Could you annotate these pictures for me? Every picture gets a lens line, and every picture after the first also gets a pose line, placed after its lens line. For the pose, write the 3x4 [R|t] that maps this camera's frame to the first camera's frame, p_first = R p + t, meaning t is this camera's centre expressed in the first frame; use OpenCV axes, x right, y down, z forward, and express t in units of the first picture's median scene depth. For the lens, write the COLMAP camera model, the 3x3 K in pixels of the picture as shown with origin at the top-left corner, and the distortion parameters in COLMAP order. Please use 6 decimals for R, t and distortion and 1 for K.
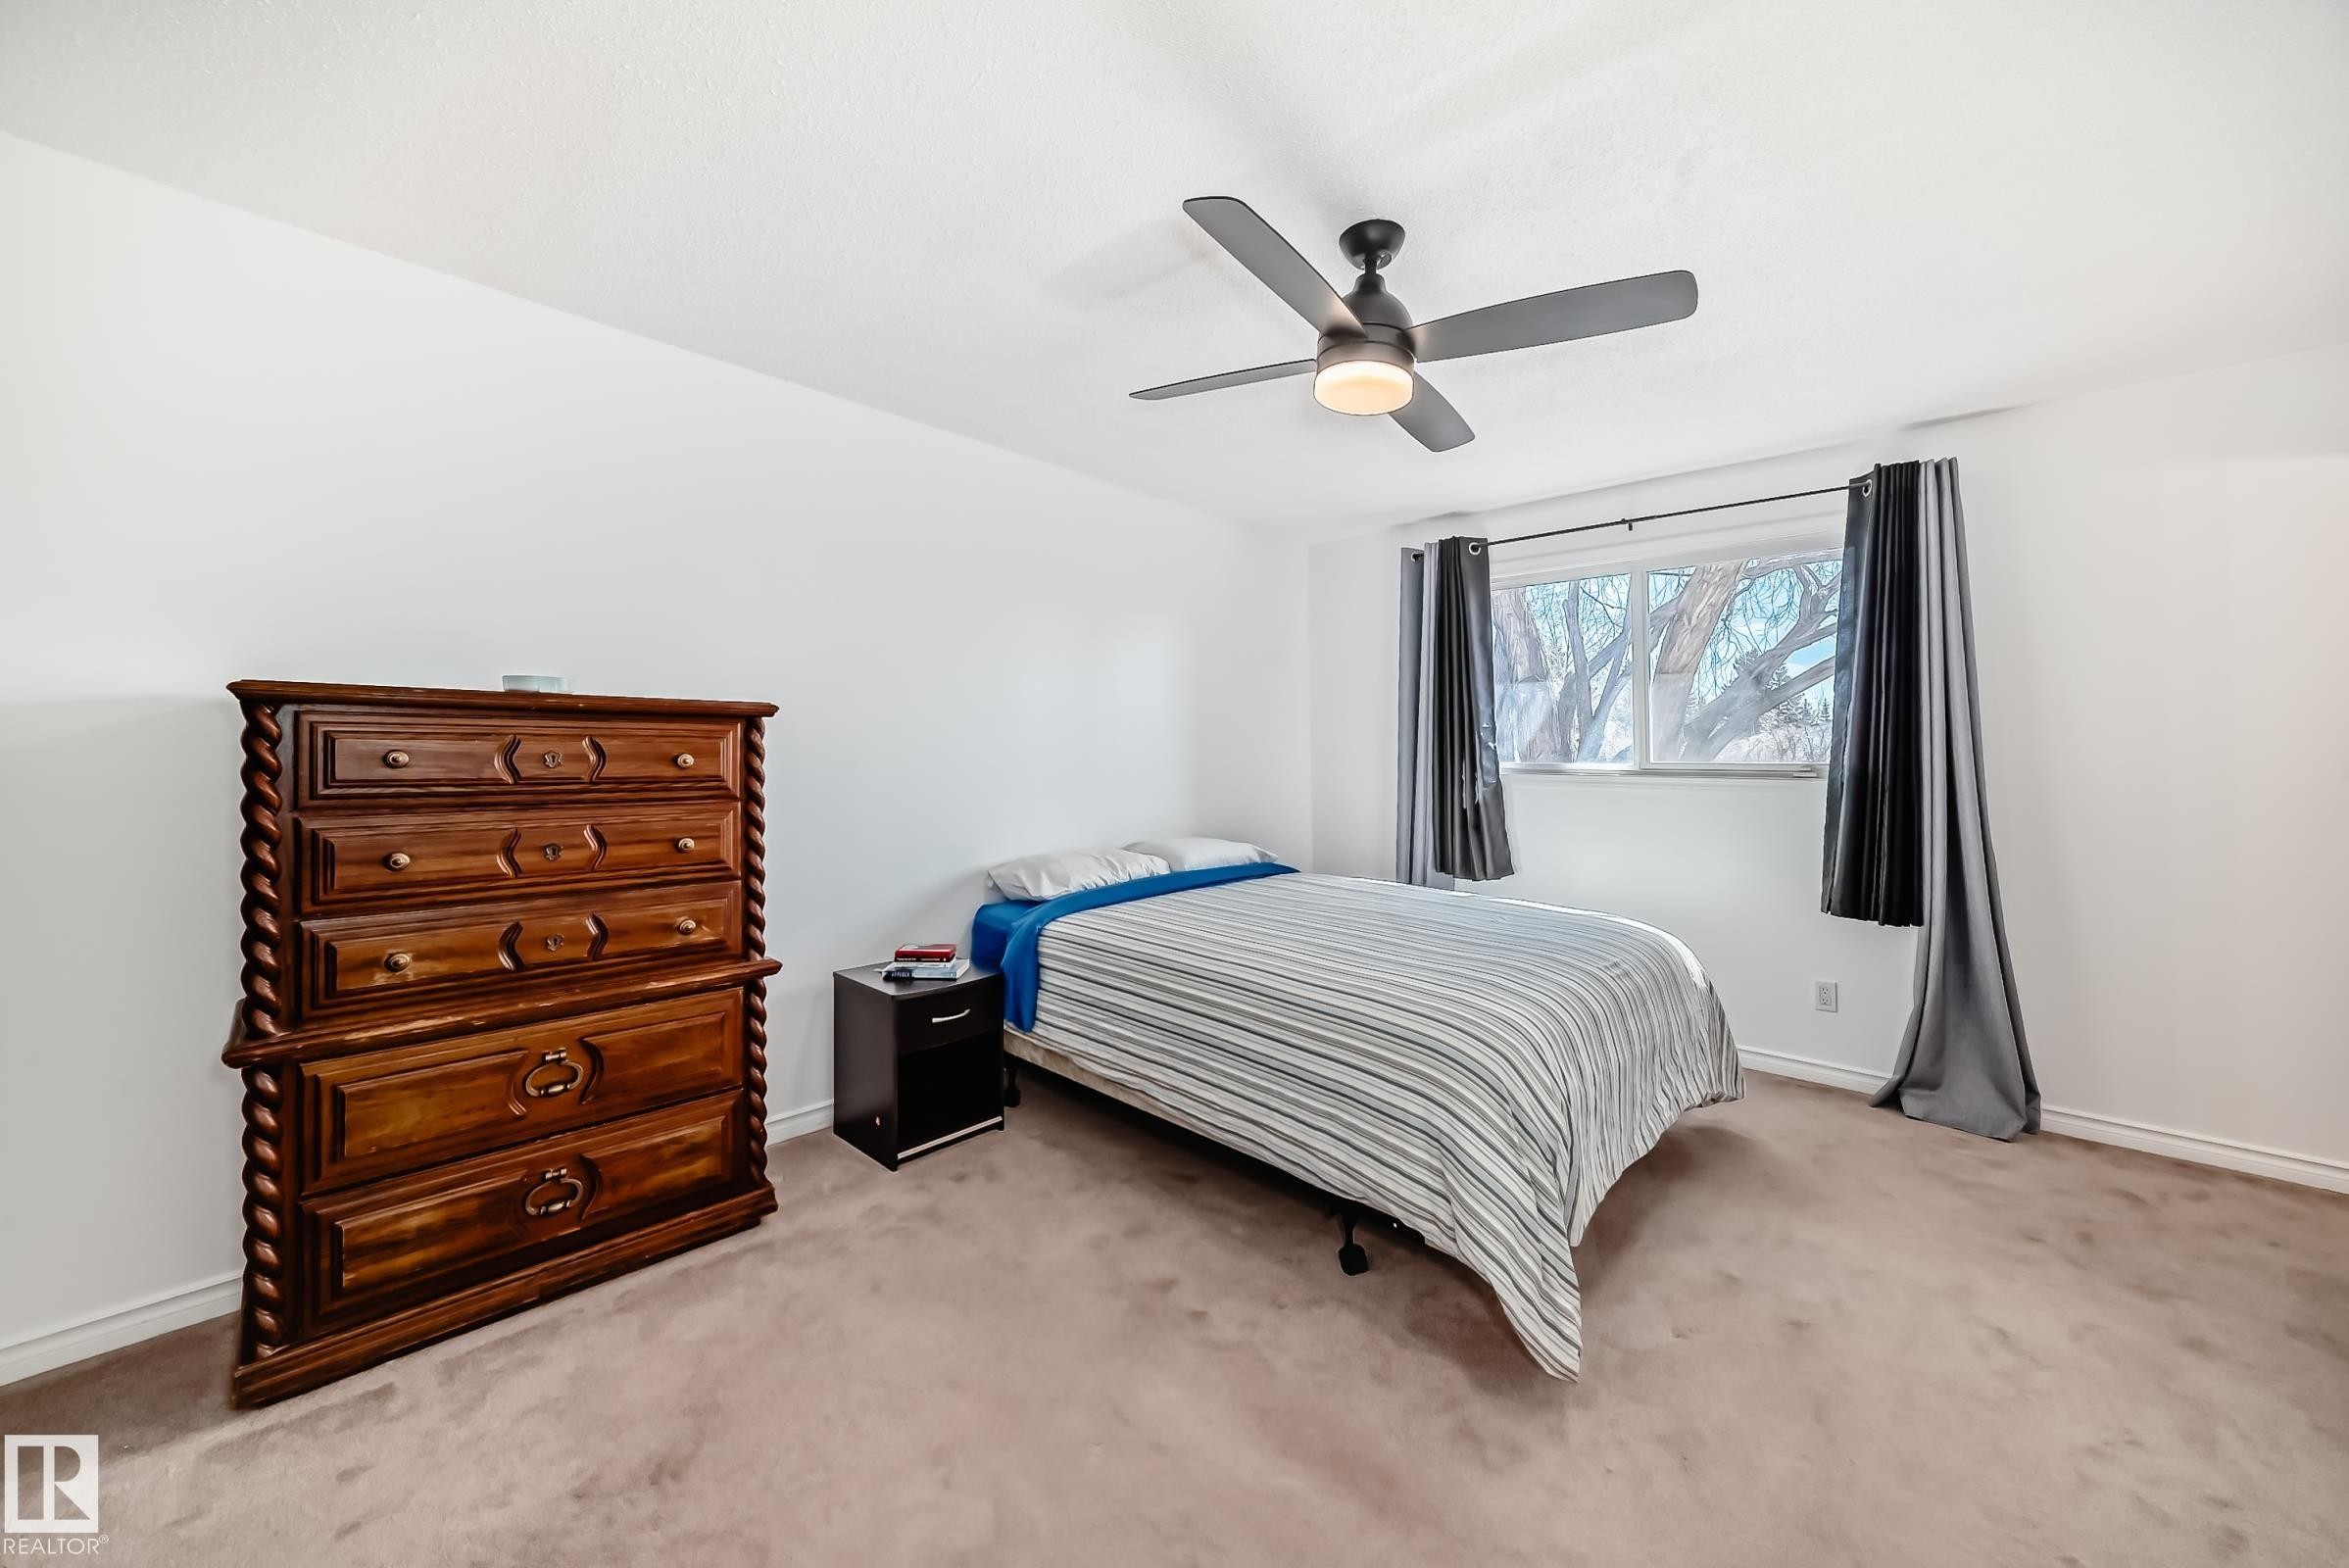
lens RADIAL K [[830.7, 0, 1174.9], [0, 830.7, 736.1], [0, 0, 1]] dist [-0.021262, 0.005743]
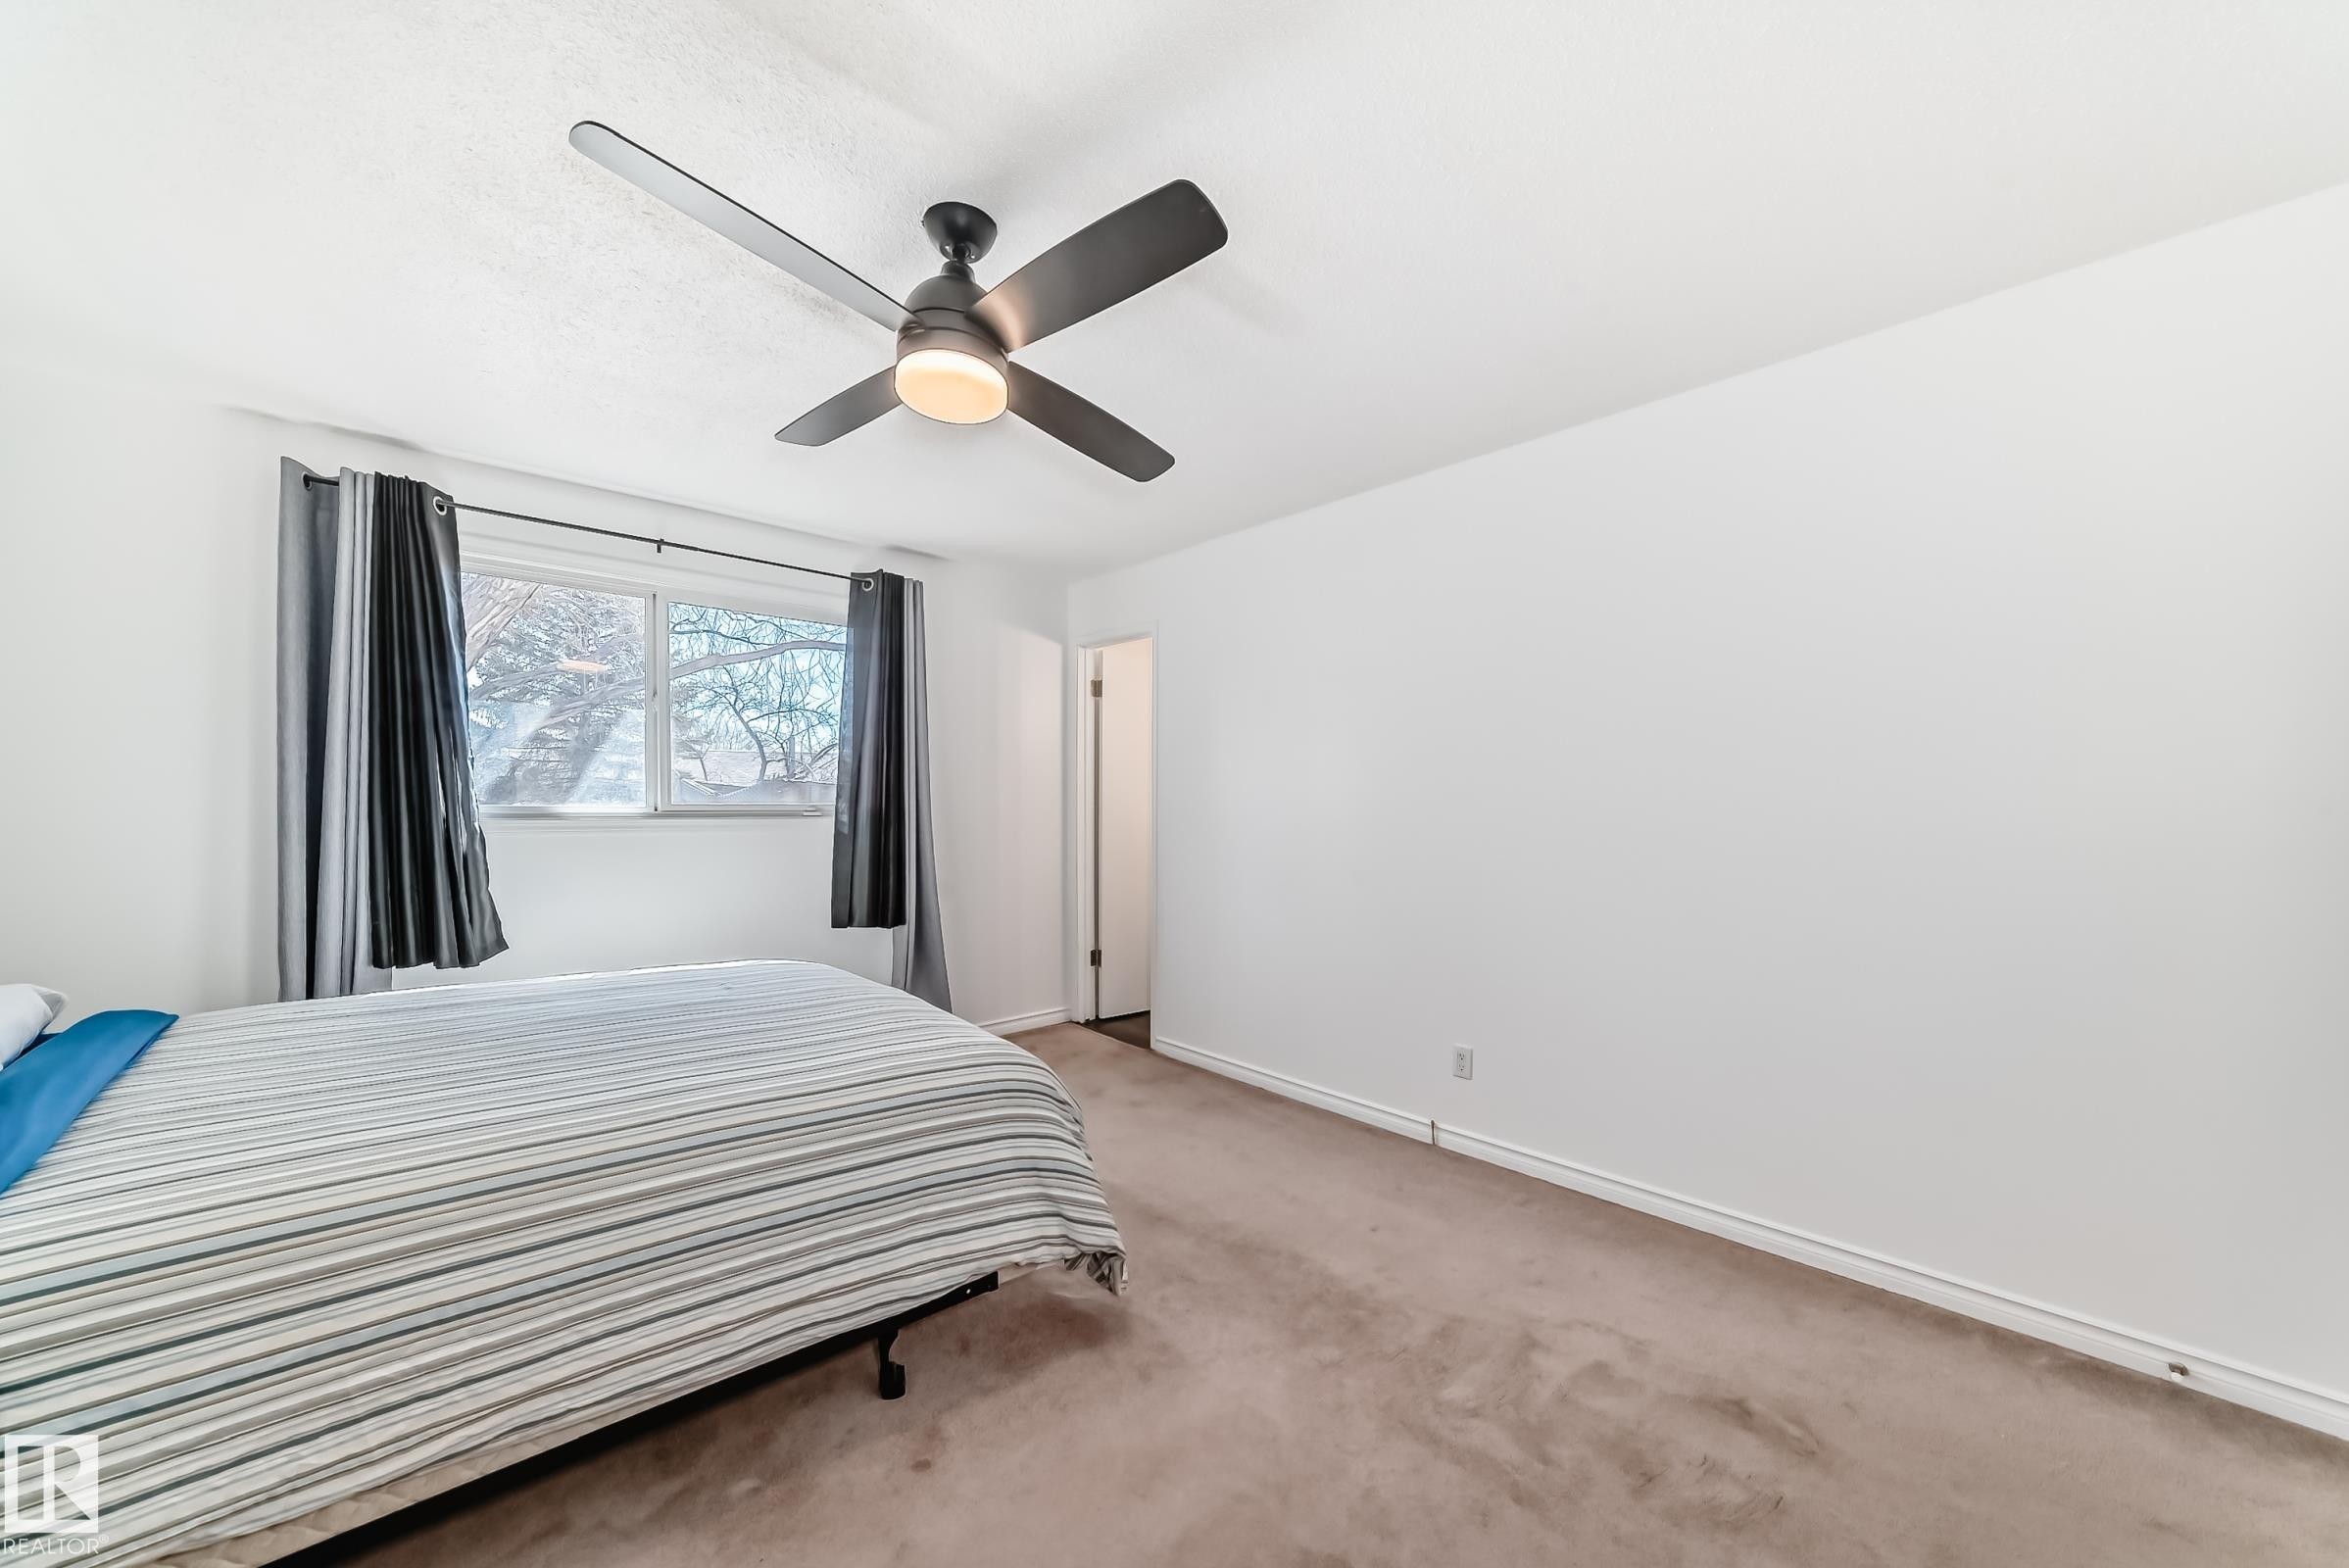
lens RADIAL K [[841.6, 0, 1174.5], [0, 841.6, 784.0], [0, 0, 1]] dist [-0.022592, 0.006221]
pose [[0.098860, 0.011361, 0.995036, -0.381546], [-0.030214, 0.999508, -0.008410, 0.002308], [-0.994643, -0.029233, 0.099155, 0.381211]]
